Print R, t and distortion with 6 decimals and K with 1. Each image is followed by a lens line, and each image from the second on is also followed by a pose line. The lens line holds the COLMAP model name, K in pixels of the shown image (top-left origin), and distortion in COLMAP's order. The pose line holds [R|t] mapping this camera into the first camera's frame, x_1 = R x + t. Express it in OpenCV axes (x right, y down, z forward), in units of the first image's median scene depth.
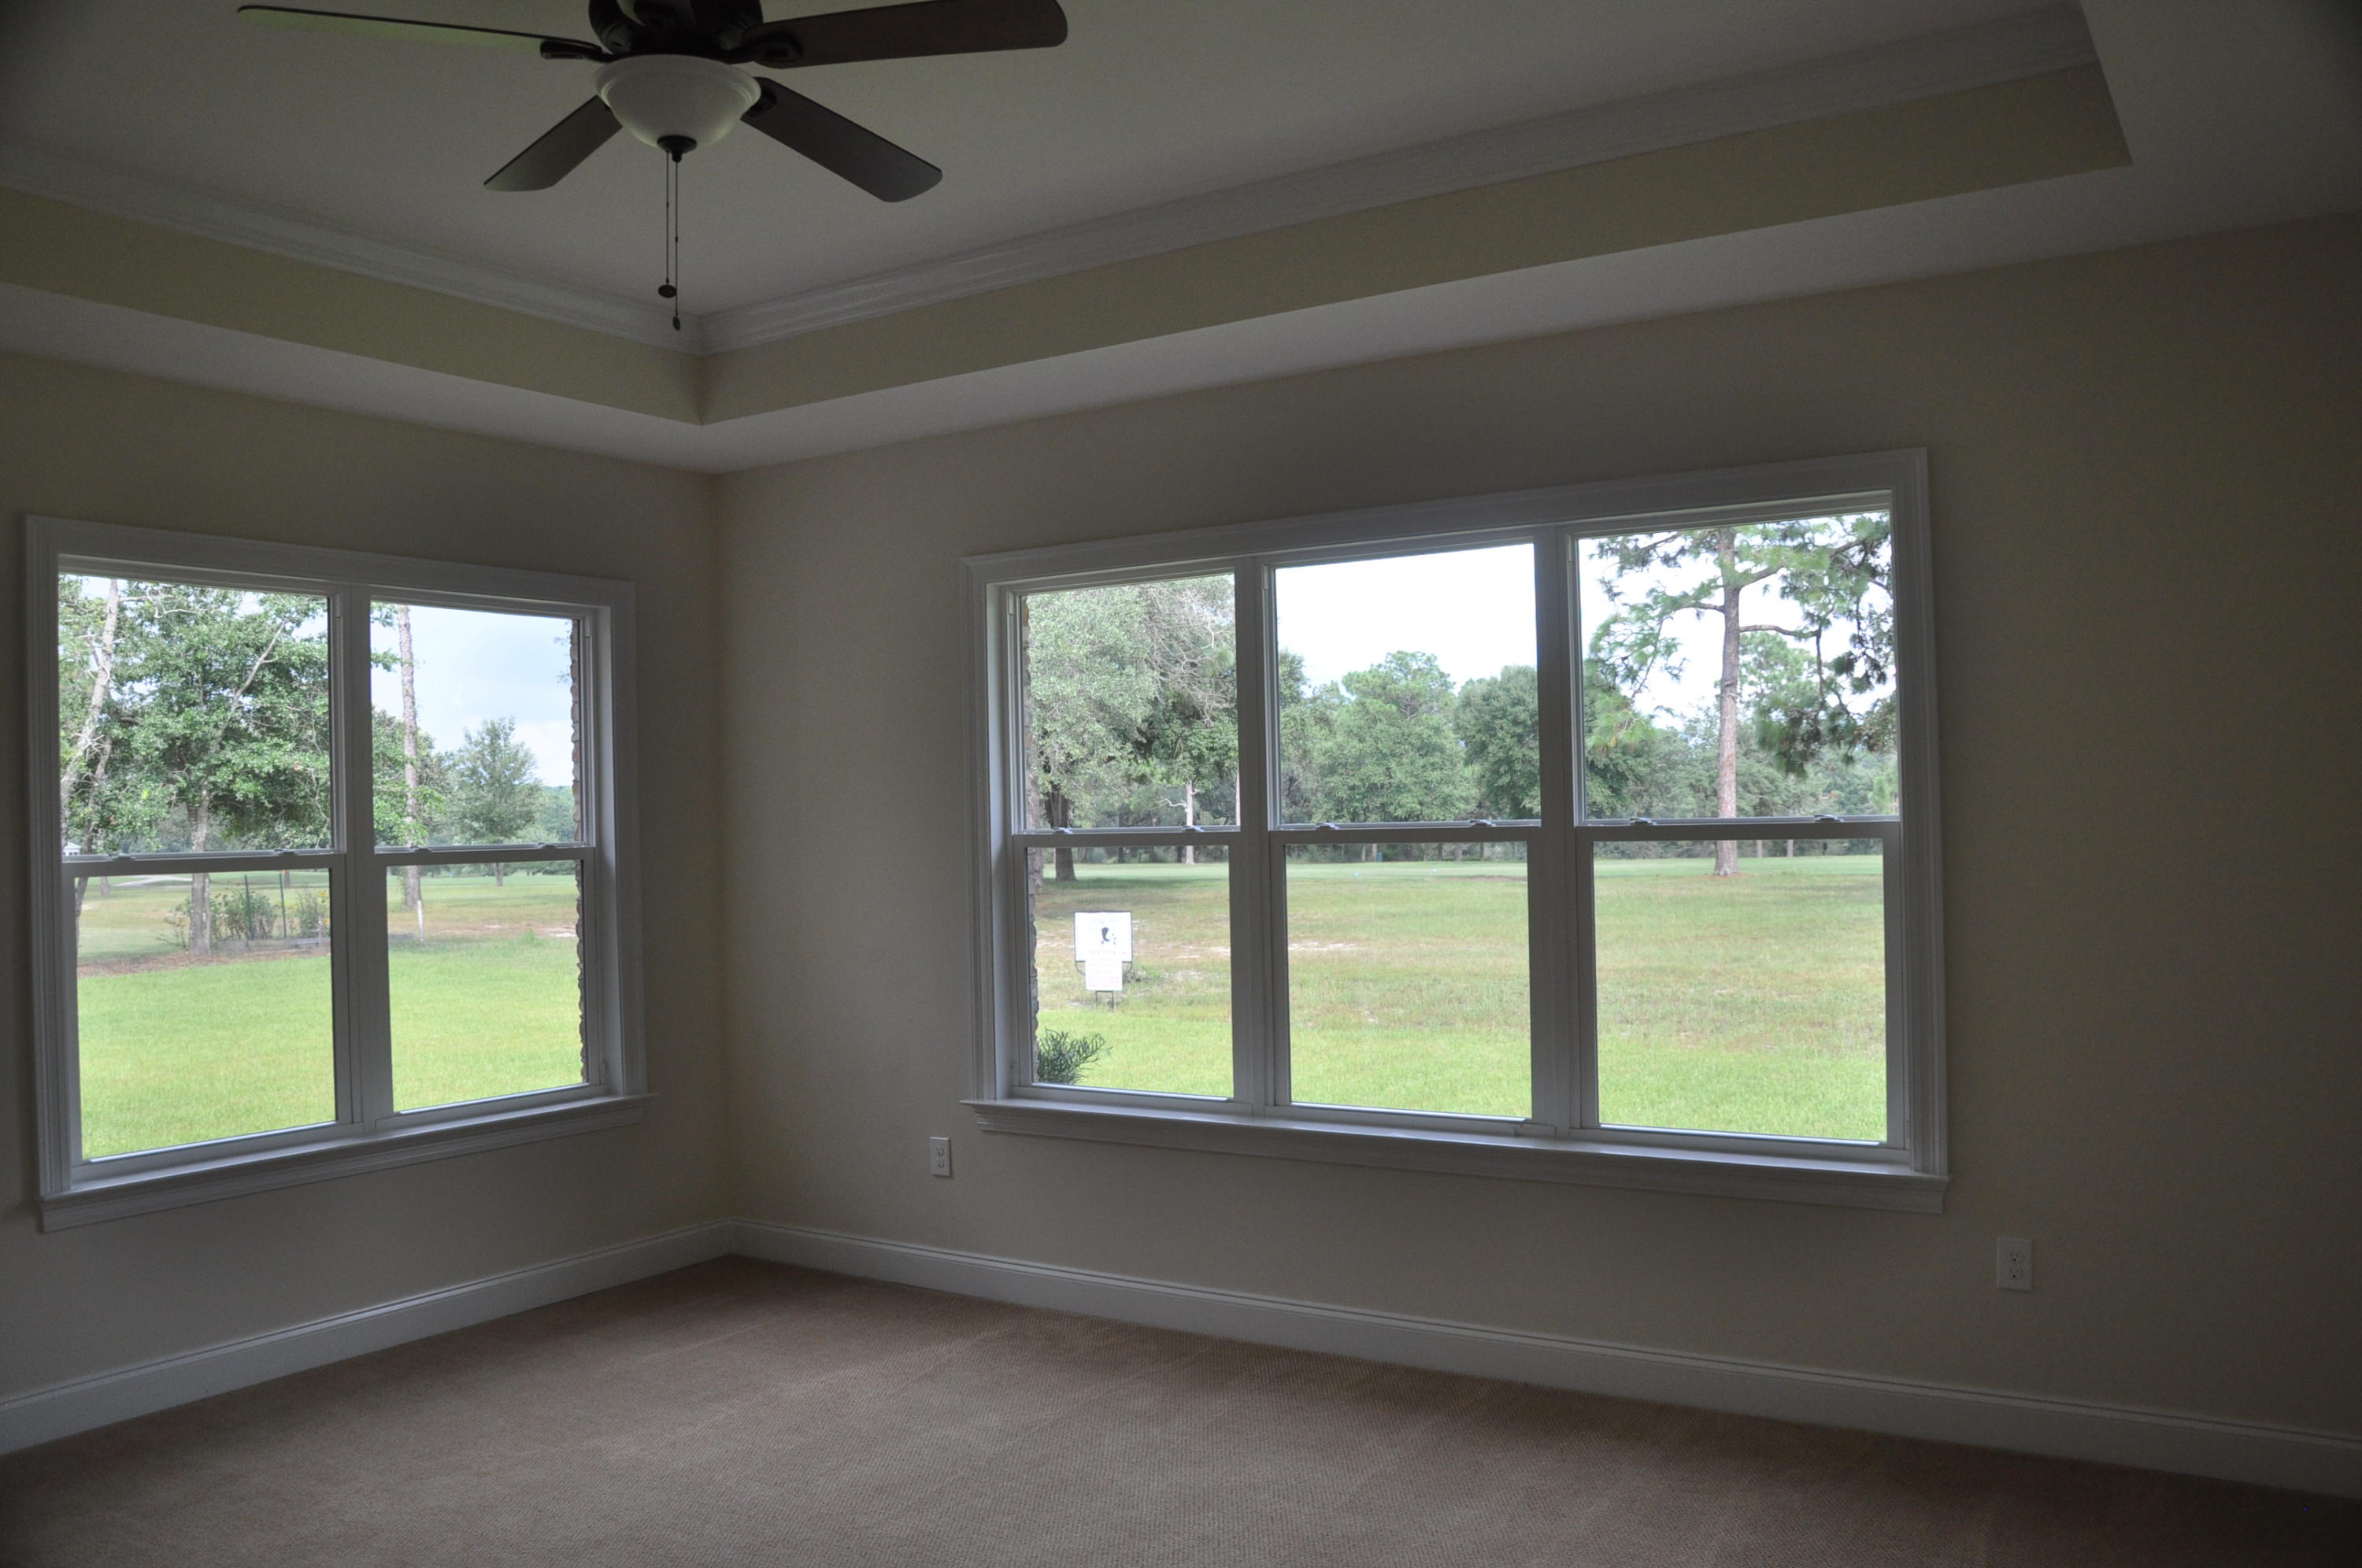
lens RADIAL K [[1853.8, 0, 1153.2], [0, 1853.8, 823.2], [0, 0, 1]] dist [-0.156697, 0.119015]
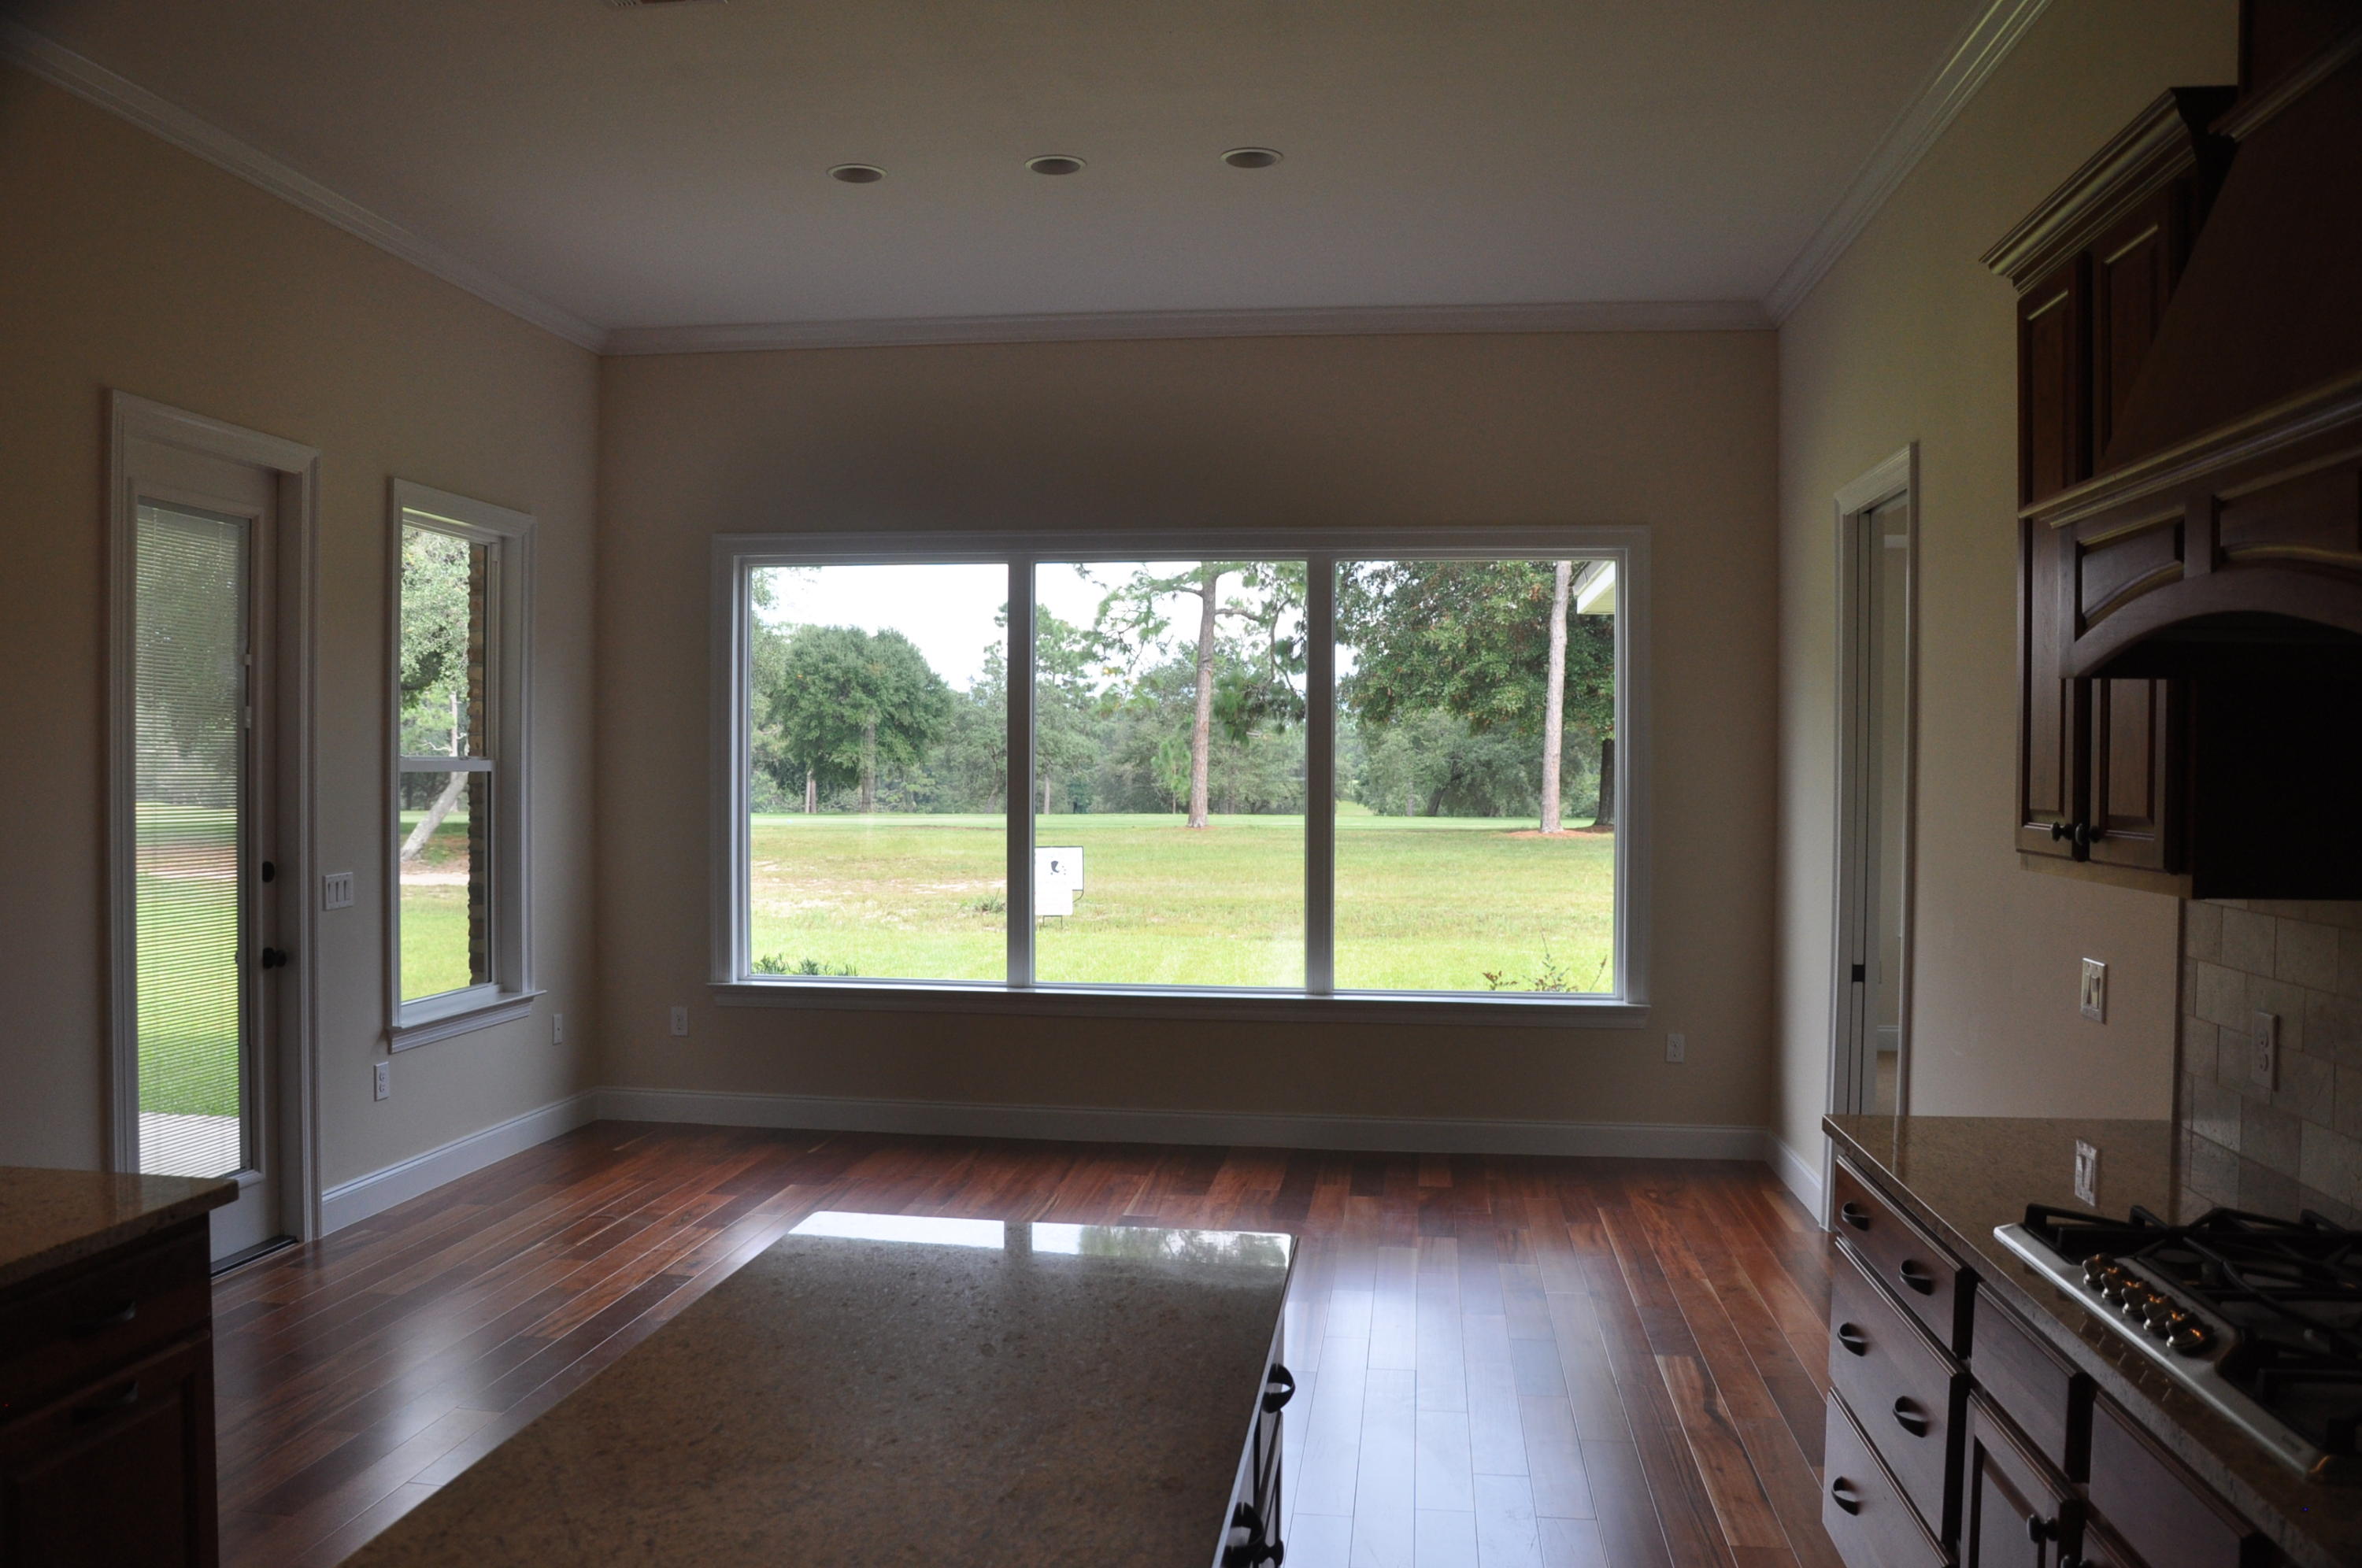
lens RADIAL K [[1853.8, 0, 1171.8], [0, 1853.8, 802.4], [0, 0, 1]] dist [-0.156697, 0.119015]
pose [[0.900521, 0.017780, 0.434450, -0.320881], [-0.023674, 0.999686, 0.008158, 0.005733], [-0.434168, -0.017631, 0.900659, -0.051465]]
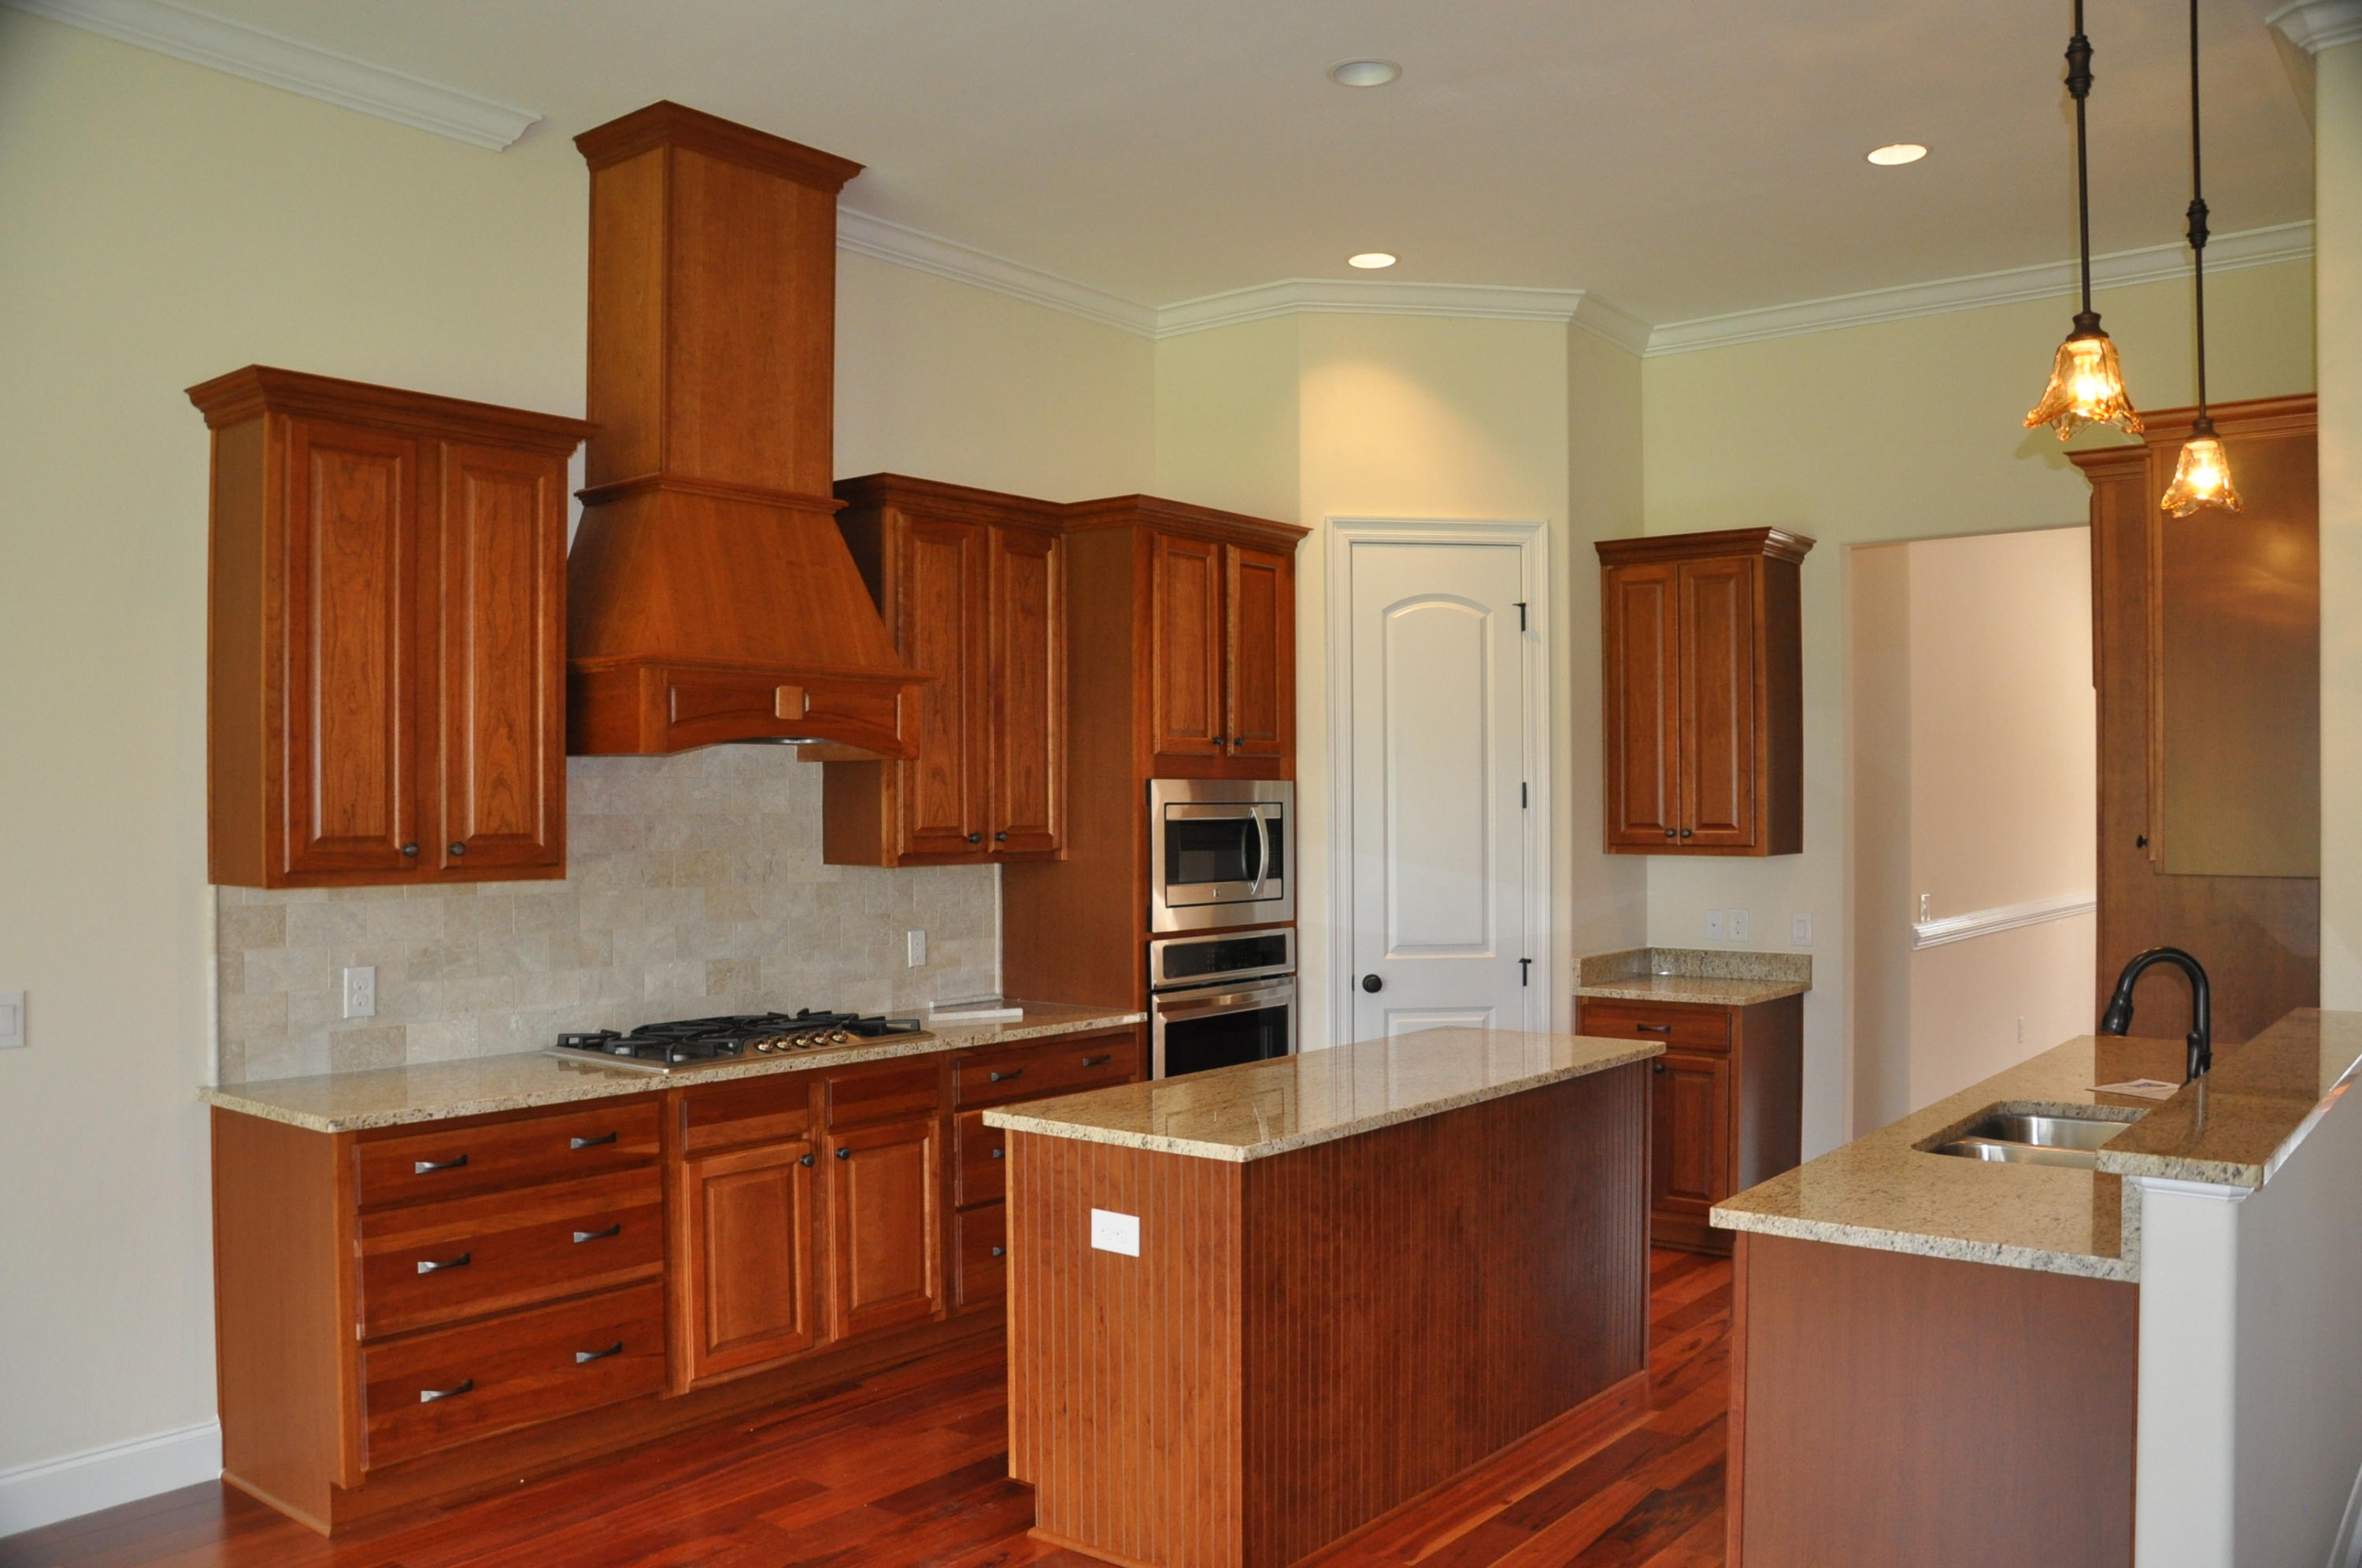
lens RADIAL K [[1853.8, 0, 1186.3], [0, 1853.8, 799.0], [0, 0, 1]] dist [-0.156697, 0.119015]
pose [[-0.995596, 0.023420, 0.090770, -0.302083], [0.023607, 0.999721, 0.000992, 0.004085], [-0.090721, 0.003130, -0.995871, 0.191437]]
